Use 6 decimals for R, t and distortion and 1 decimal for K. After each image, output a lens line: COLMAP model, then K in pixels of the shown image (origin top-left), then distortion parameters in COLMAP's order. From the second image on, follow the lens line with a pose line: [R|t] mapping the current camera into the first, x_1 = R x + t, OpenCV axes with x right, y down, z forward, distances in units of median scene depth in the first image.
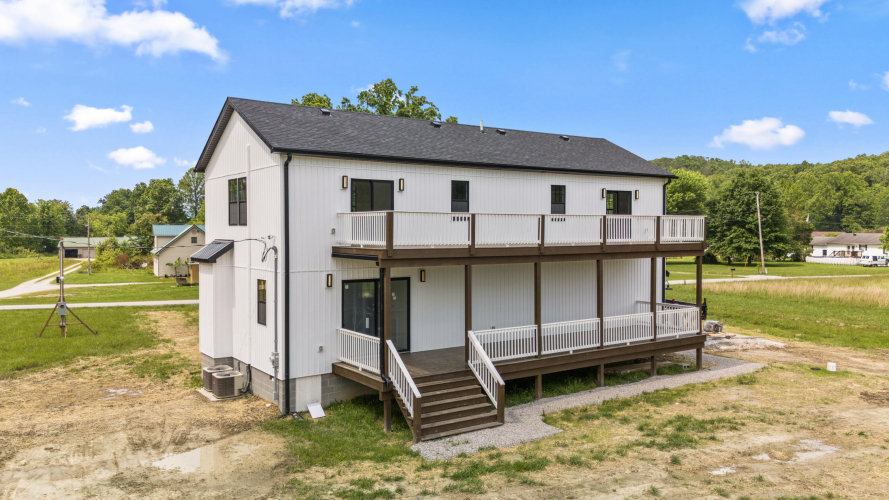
lens RADIAL K [[663.7, 0, 444.5], [0, 663.7, 250.0], [0, 0, 1]] dist [0.067013, -0.066518]
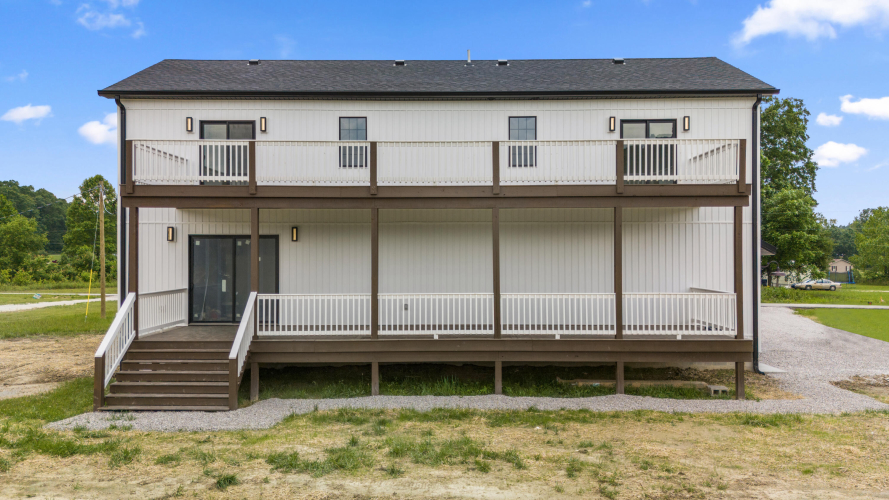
lens RADIAL K [[663.7, 0, 444.5], [0, 663.7, 250.0], [0, 0, 1]] dist [0.067013, -0.066518]
pose [[0.818256, -0.006630, -0.574816, 0.646331], [-0.015307, 0.999328, -0.033315, 0.091106], [0.574651, 0.036059, 0.817604, 0.461423]]
